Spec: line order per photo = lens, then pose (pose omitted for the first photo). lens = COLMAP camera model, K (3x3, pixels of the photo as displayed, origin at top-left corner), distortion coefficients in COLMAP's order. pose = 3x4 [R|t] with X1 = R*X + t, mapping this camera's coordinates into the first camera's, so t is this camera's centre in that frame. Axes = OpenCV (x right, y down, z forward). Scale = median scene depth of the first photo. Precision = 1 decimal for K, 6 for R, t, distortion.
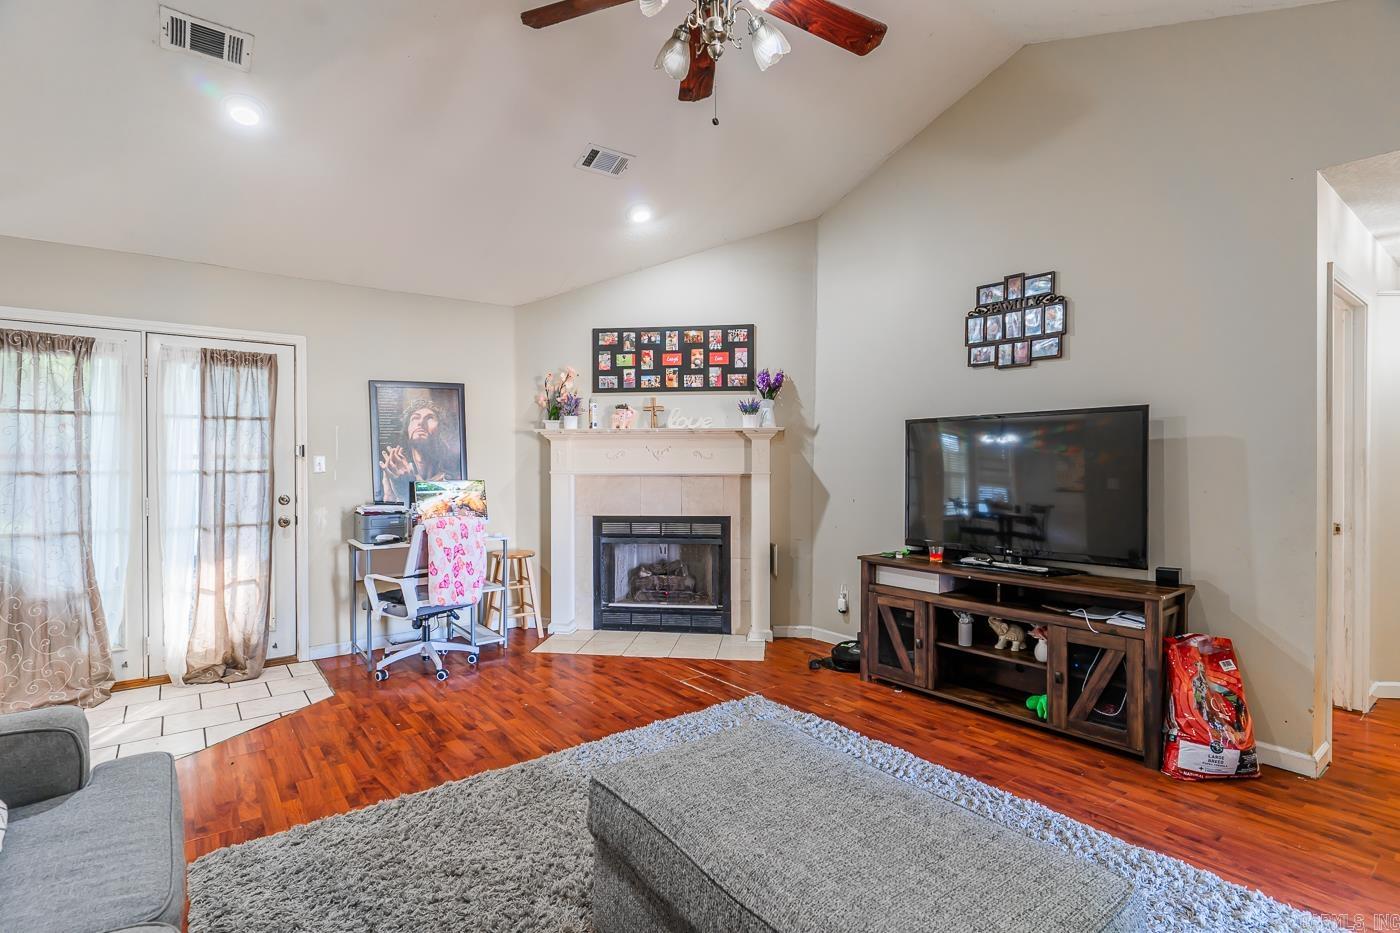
lens RADIAL K [[658.3, 0, 694.5], [0, 658.3, 465.0], [0, 0, 1]] dist [0.000472, 0.000160]
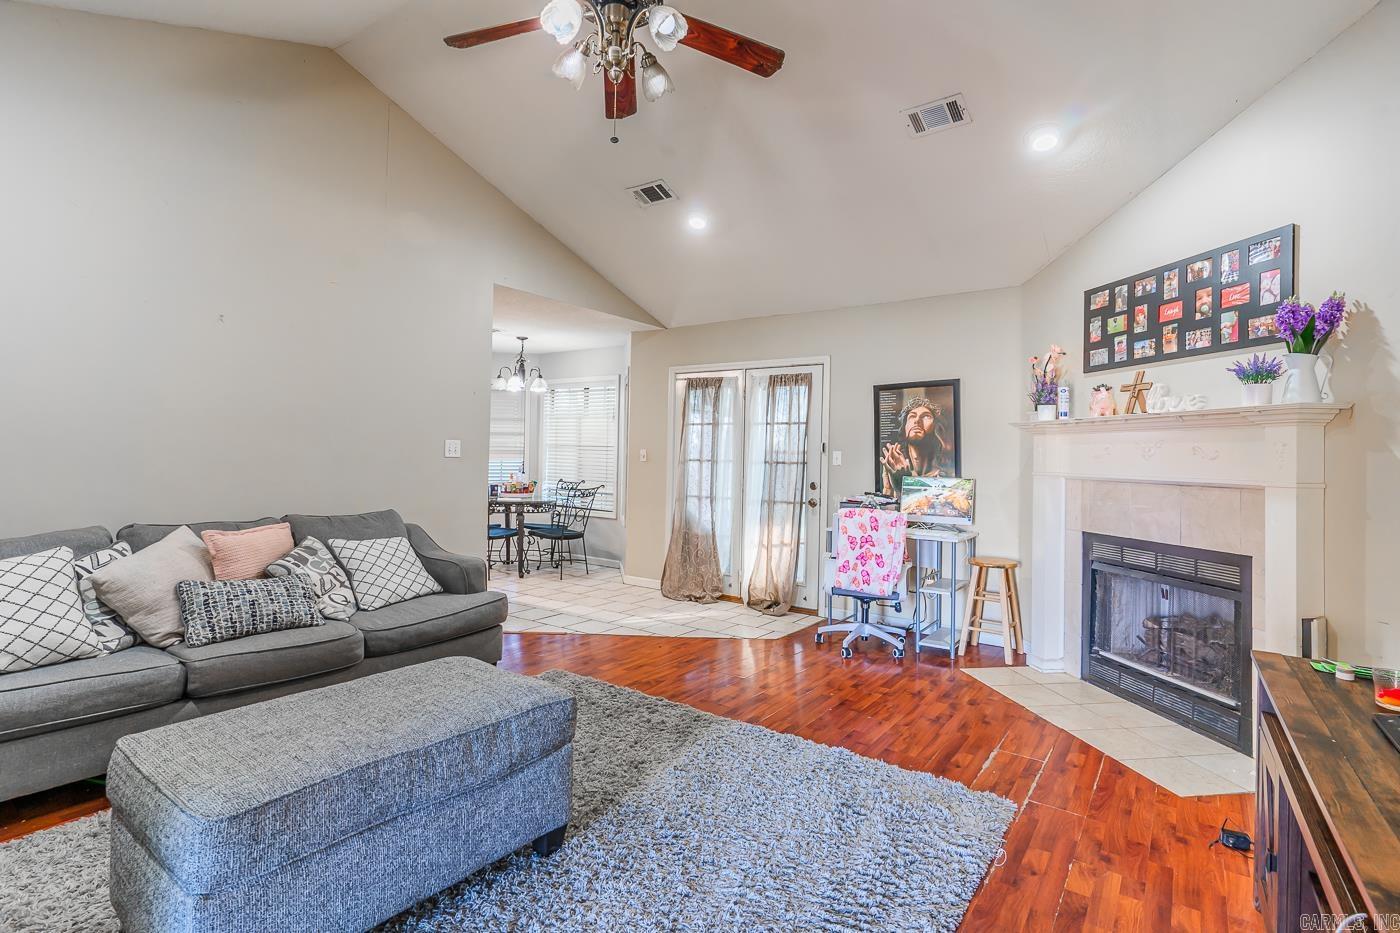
lens RADIAL K [[686.7, 0, 725.3], [0, 686.7, 446.8], [0, 0, 1]] dist [-0.000810, -0.000175]
pose [[0.310800, -0.004668, -0.950464, 0.501137], [-0.026865, 0.999545, -0.013694, 0.000034], [0.950096, 0.029790, 0.310533, 0.356640]]
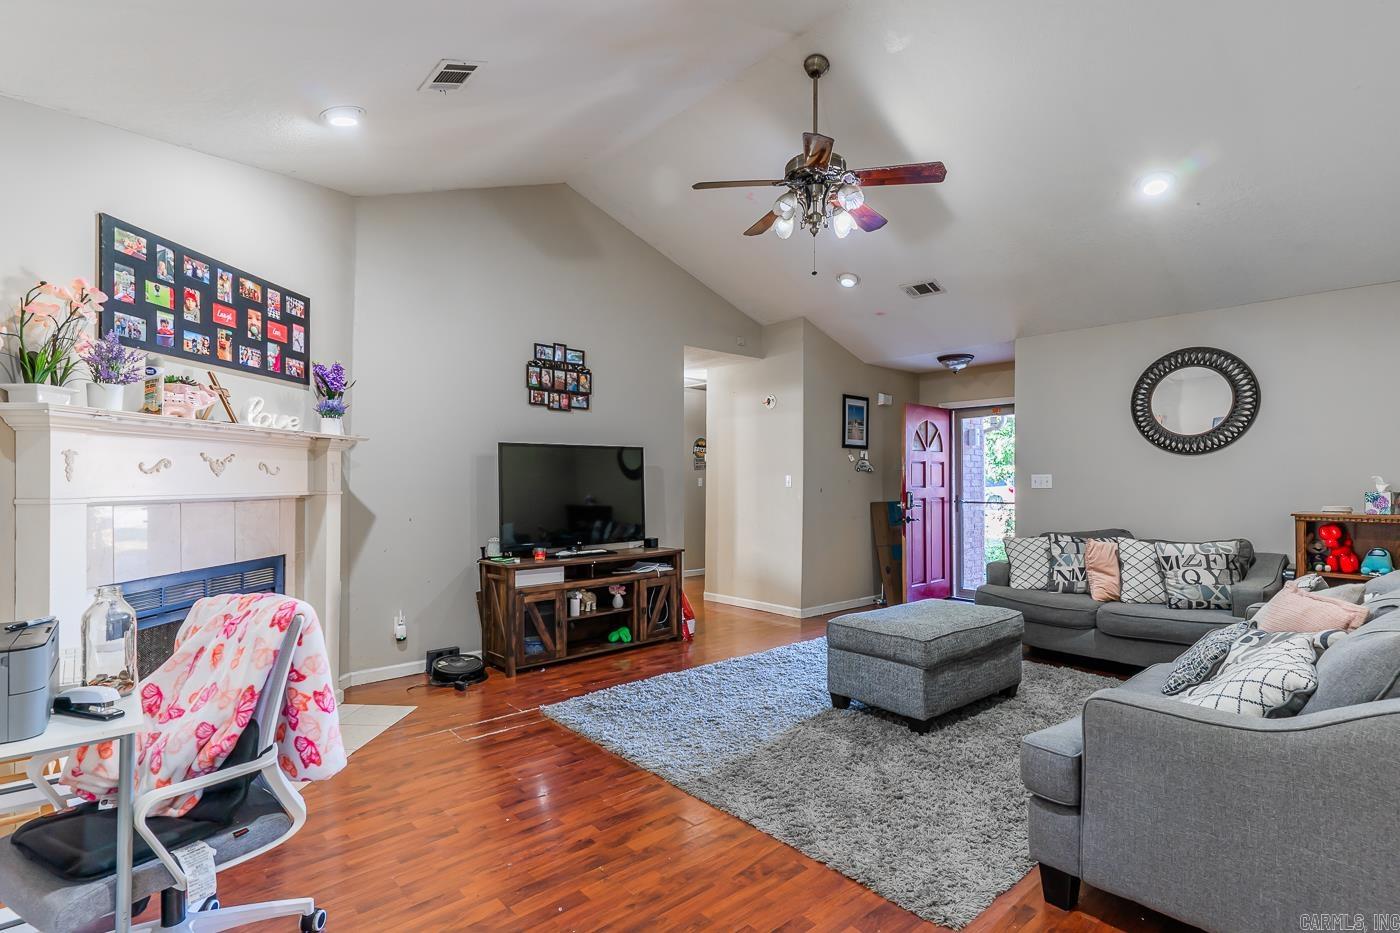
lens RADIAL K [[665.9, 0, 697.2], [0, 665.9, 475.9], [0, 0, 1]] dist [0.003311, 0.000117]
pose [[-0.040005, 0.006786, 0.999176, -0.699942], [0.004613, 0.999968, -0.006606, -0.001071], [-0.999189, 0.004345, -0.040035, 0.584451]]
